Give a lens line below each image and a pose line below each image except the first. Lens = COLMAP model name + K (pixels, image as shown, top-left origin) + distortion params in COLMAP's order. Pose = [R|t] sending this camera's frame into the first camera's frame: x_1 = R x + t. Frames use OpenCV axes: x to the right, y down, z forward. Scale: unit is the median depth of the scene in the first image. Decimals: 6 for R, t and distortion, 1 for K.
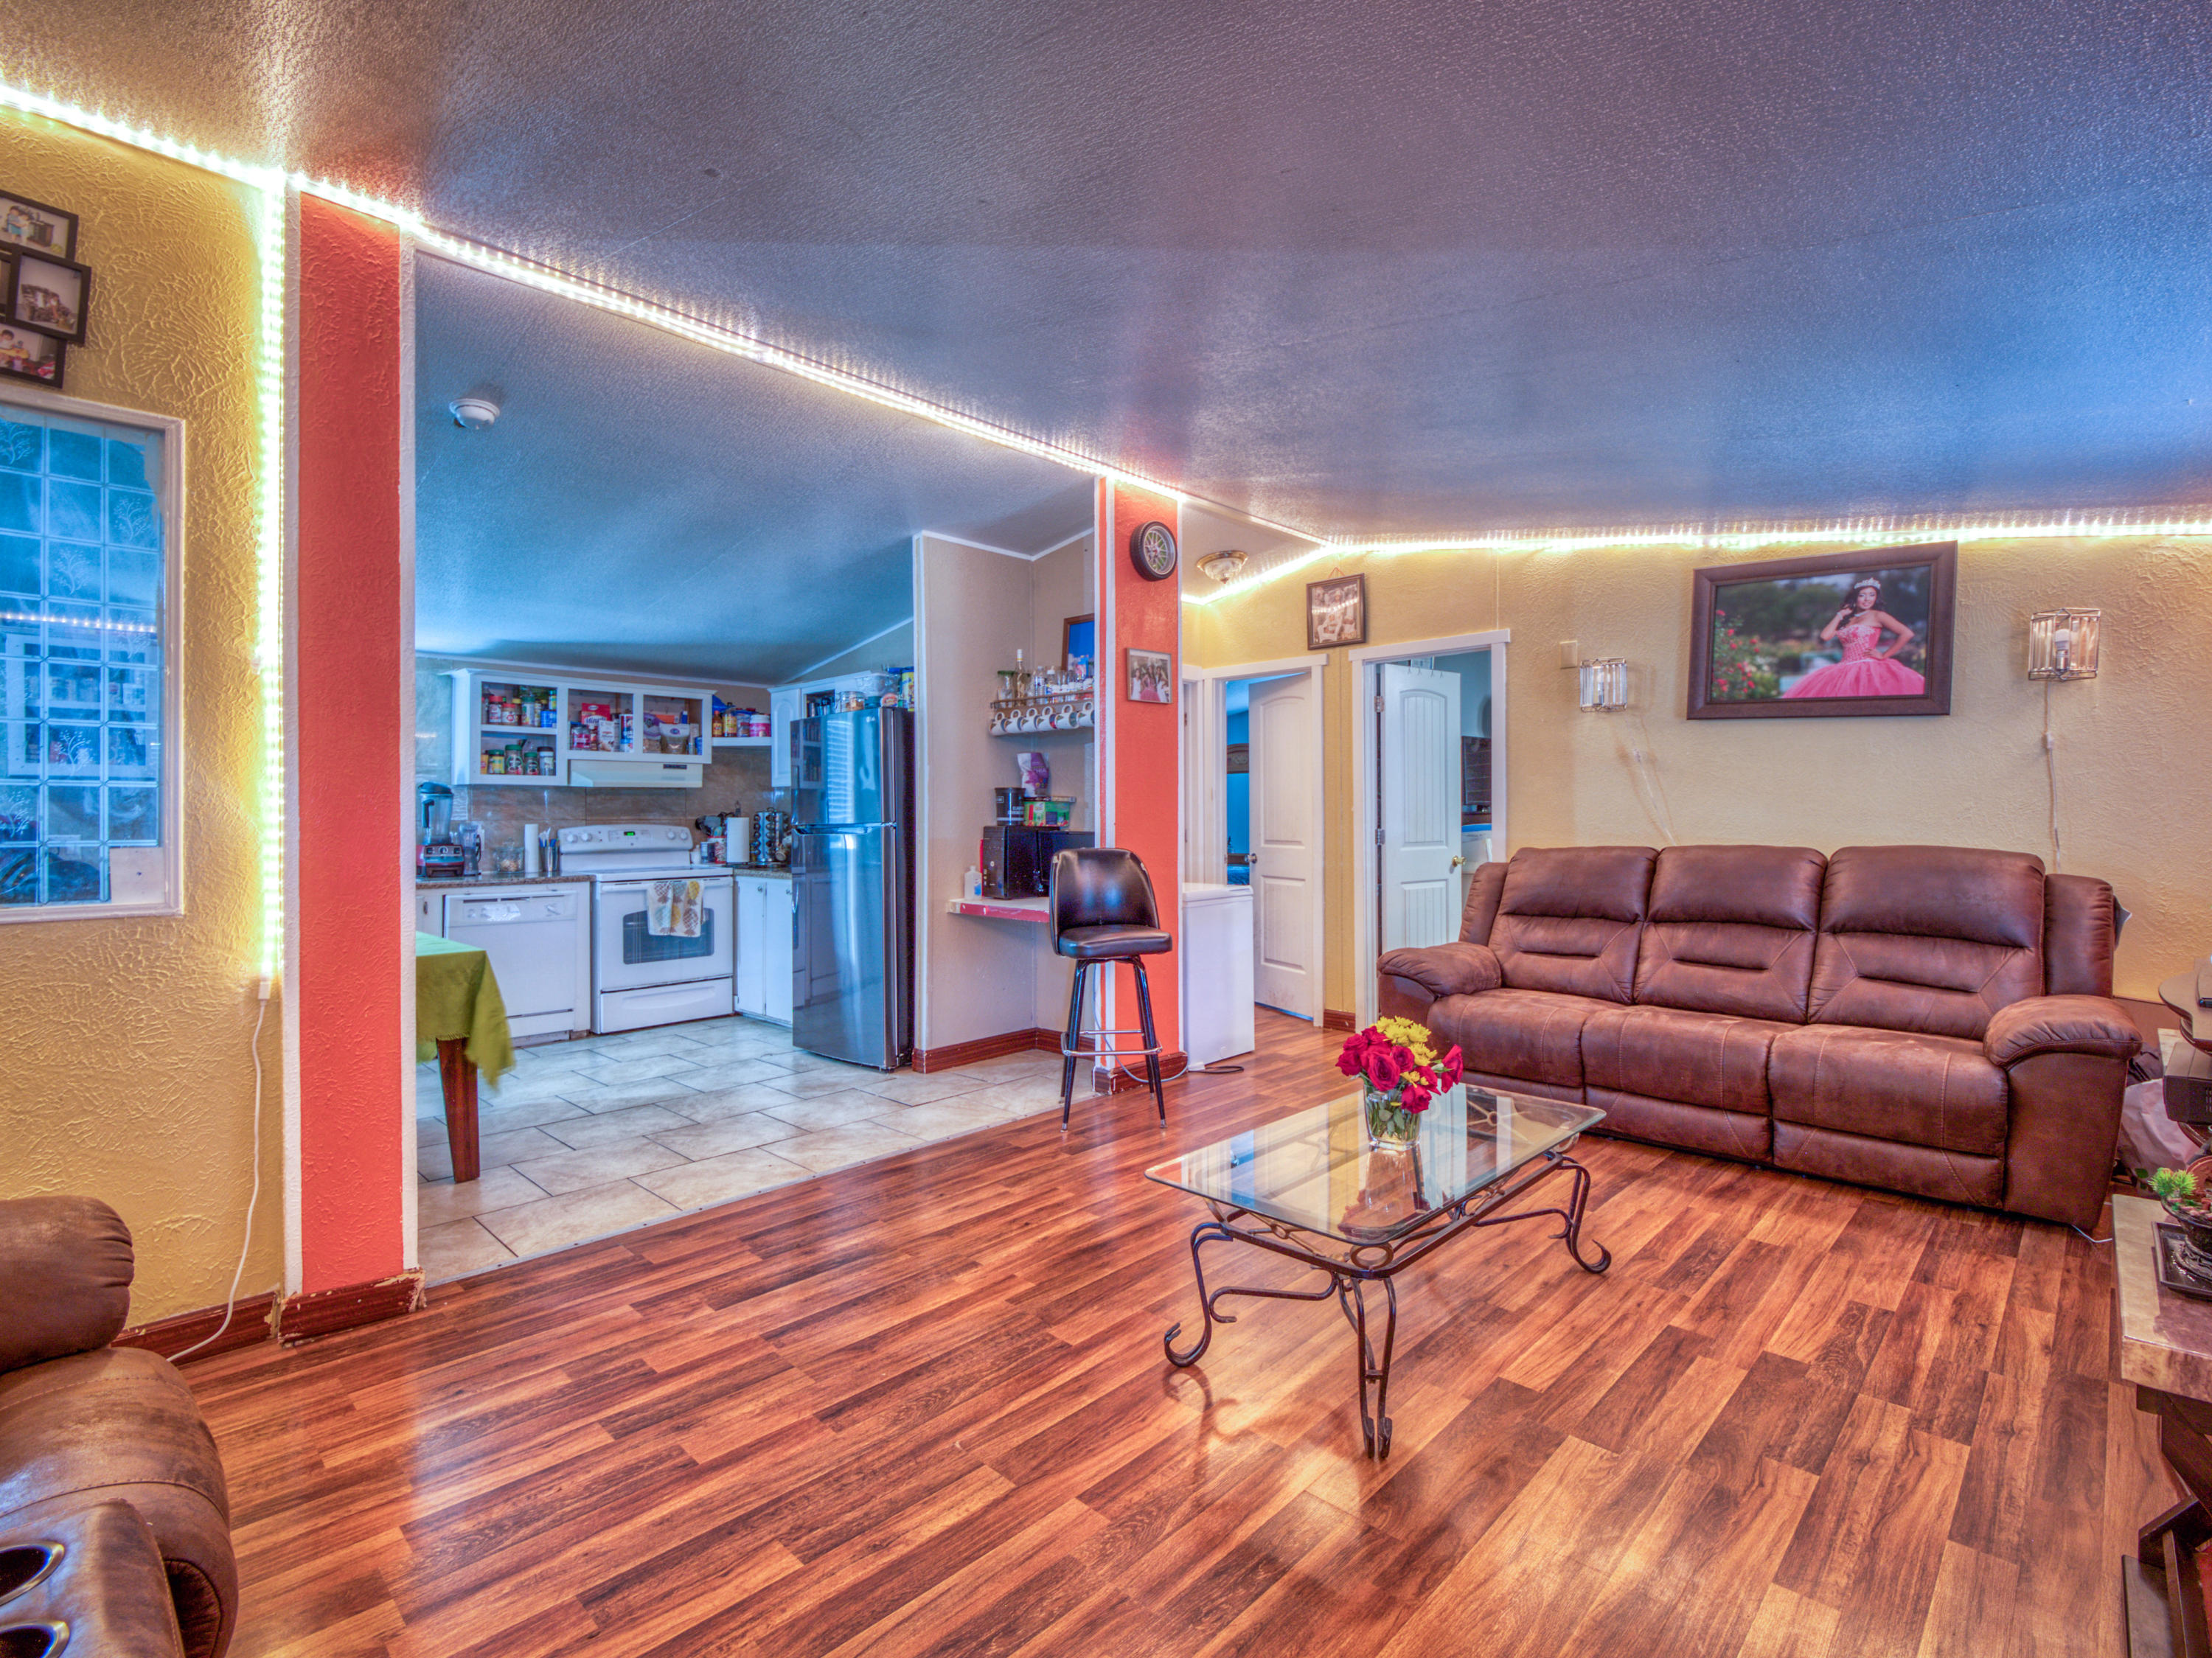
lens RADIAL K [[1044.2, 0, 1105.7], [0, 1044.2, 799.7], [0, 0, 1]] dist [0.019116, -0.003613]
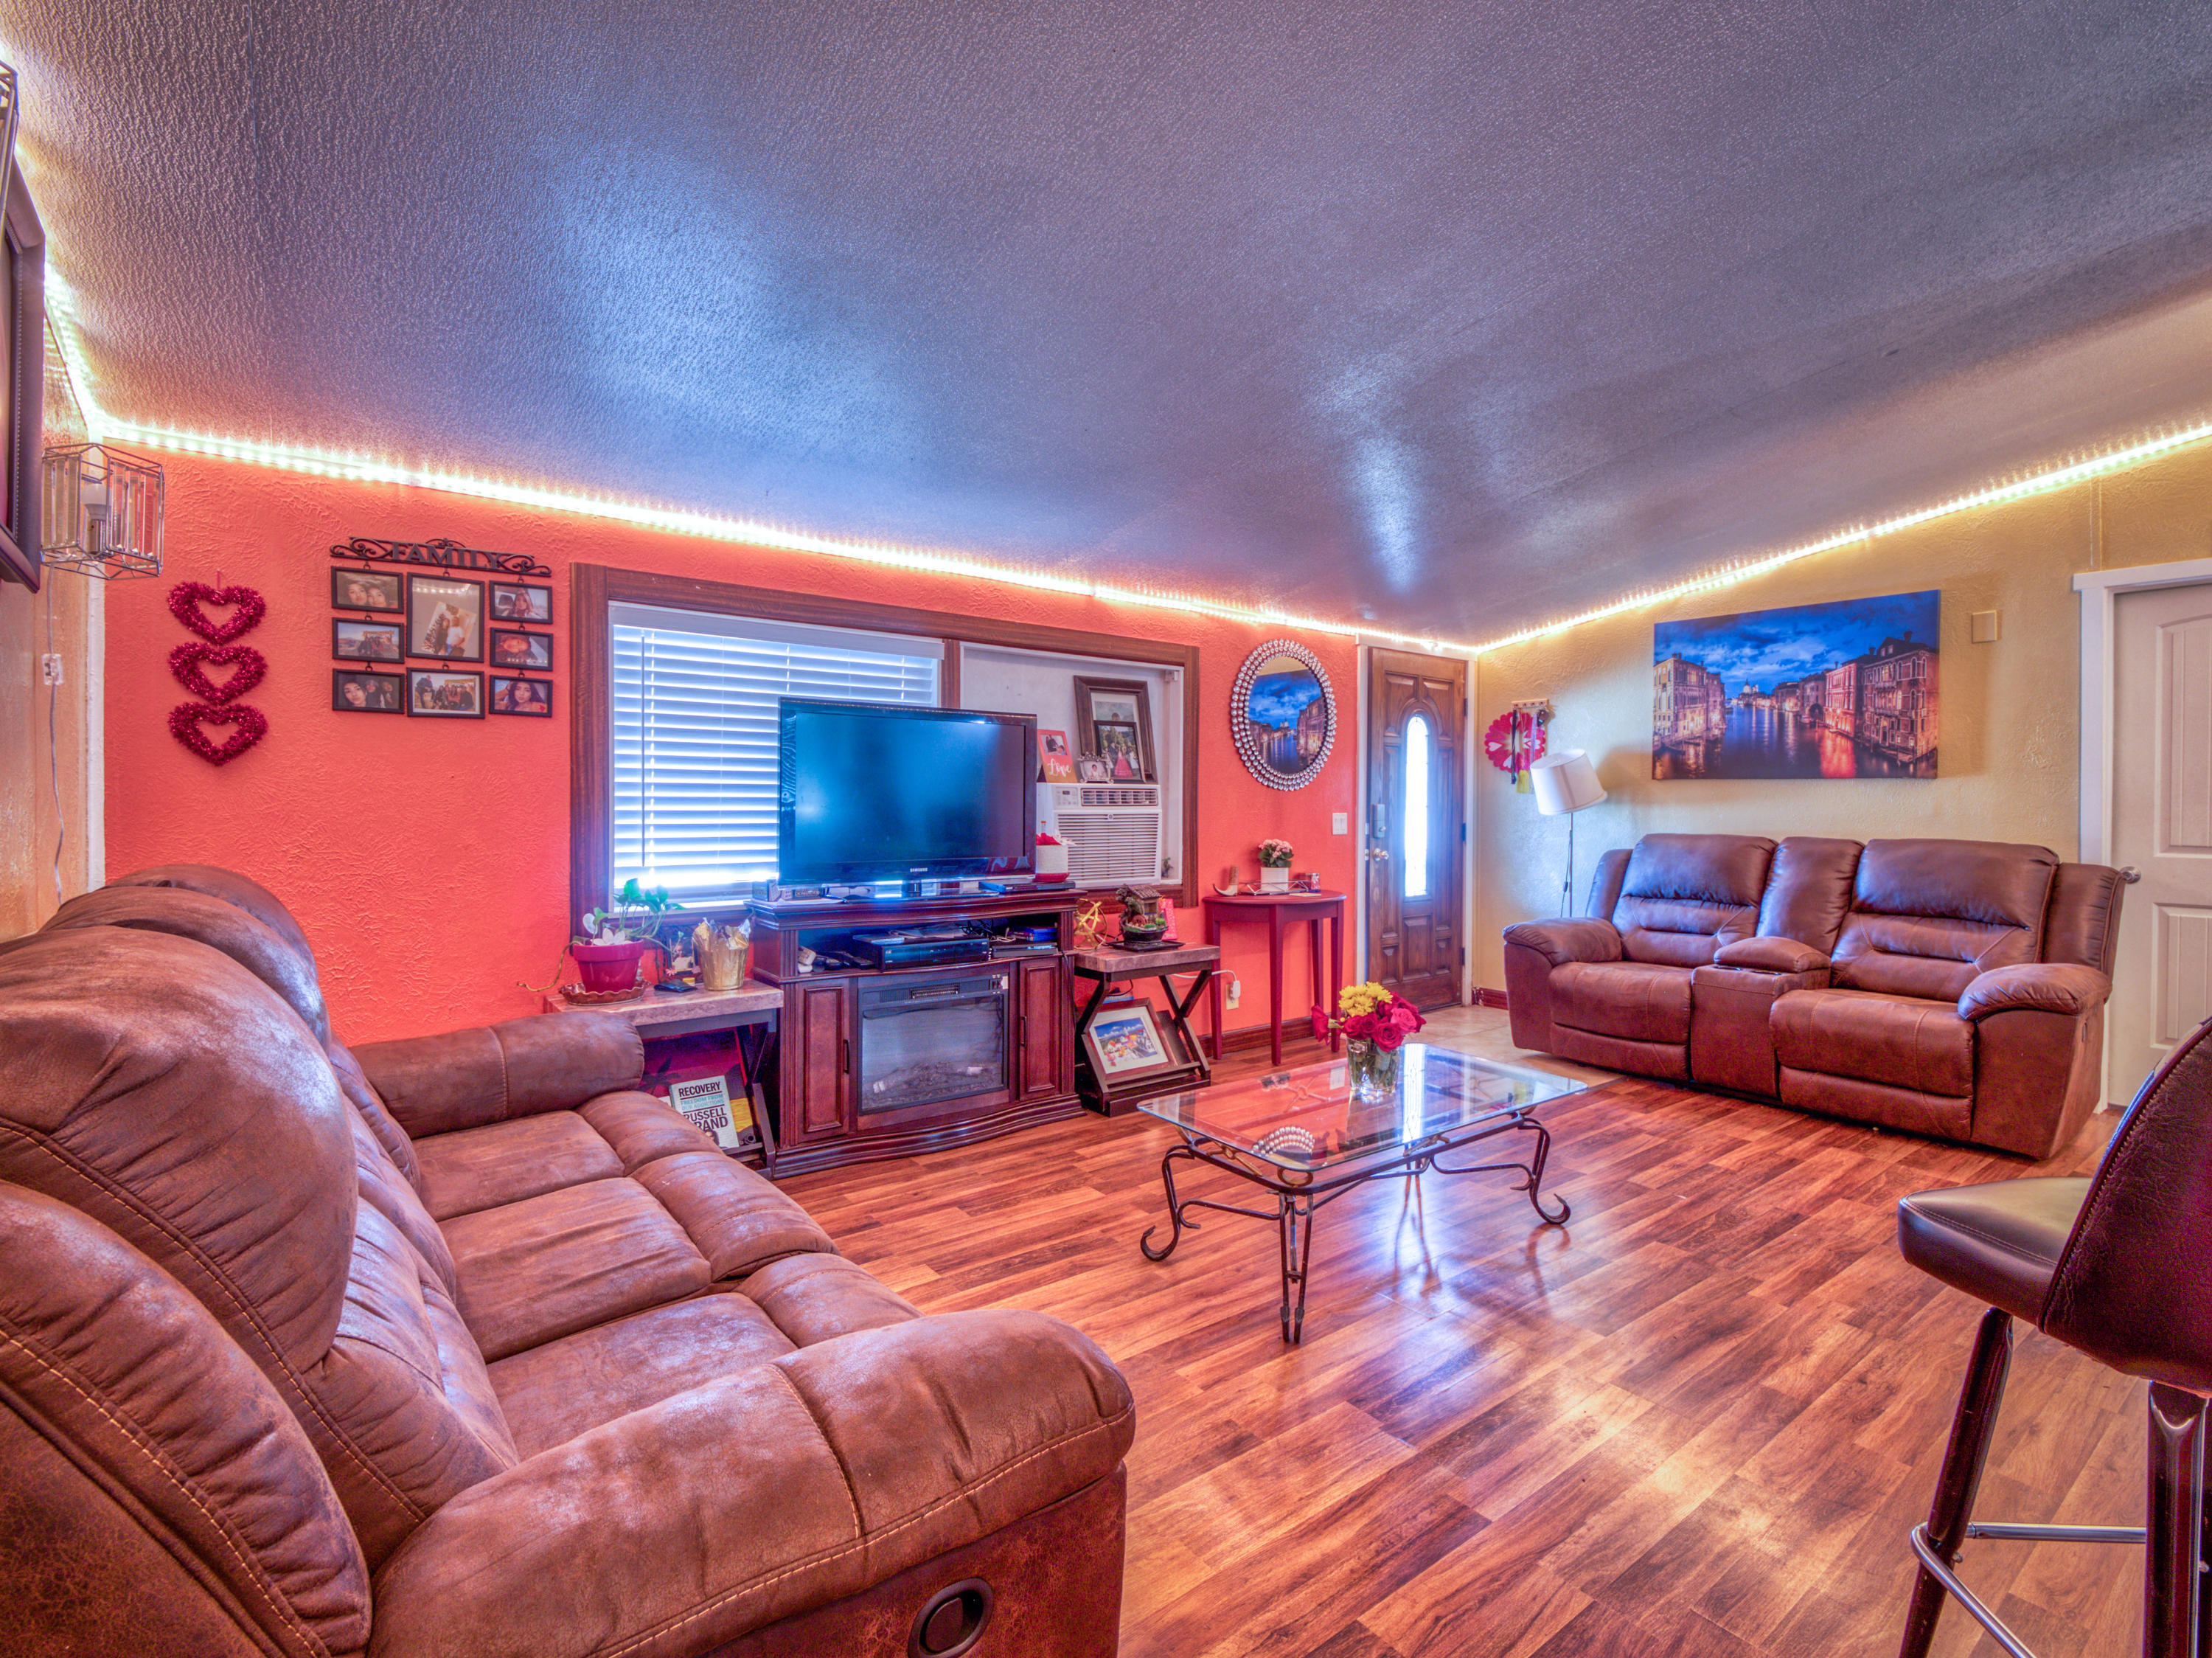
lens RADIAL K [[1044.4, 0, 1093.1], [0, 1044.4, 820.3], [0, 0, 1]] dist [0.019116, -0.003613]
pose [[-0.988800, -0.004687, 0.149174, 0.247714], [-0.003876, 0.999976, 0.005728, 0.016197], [-0.149197, 0.005086, -0.988794, 1.316446]]
